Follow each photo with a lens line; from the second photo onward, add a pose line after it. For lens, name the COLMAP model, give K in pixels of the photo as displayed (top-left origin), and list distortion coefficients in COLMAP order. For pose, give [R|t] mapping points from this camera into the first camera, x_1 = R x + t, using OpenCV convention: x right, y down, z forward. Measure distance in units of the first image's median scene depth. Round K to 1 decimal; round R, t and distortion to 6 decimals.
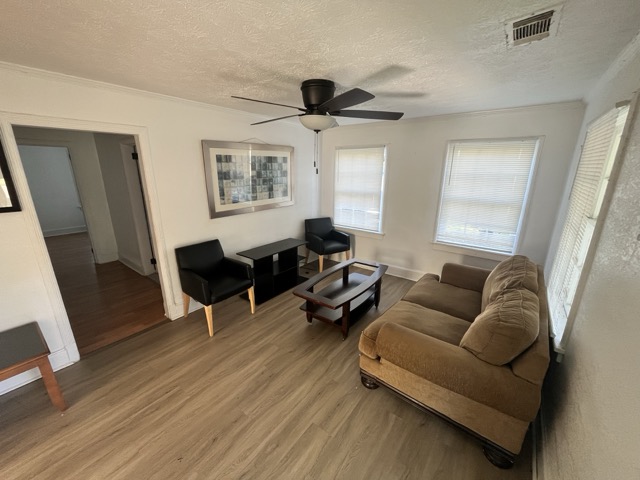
lens RADIAL K [[257.3, 0, 320.0], [0, 257.3, 240.0], [0, 0, 1]] dist [-0.002780, -0.000100]
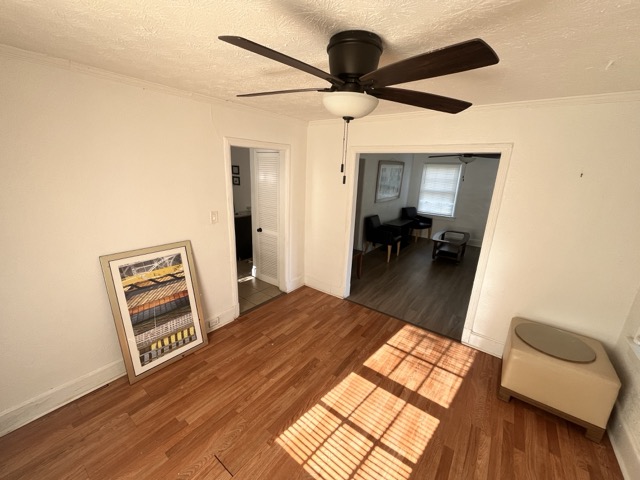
lens RADIAL K [[257.3, 0, 320.0], [0, 257.3, 240.0], [0, 0, 1]] dist [-0.002780, -0.000100]
pose [[0.999590, 0.019537, 0.020922, -0.722892], [-0.019415, 0.999793, -0.006026, 0.164998], [-0.021036, 0.005617, 0.999763, -0.693078]]
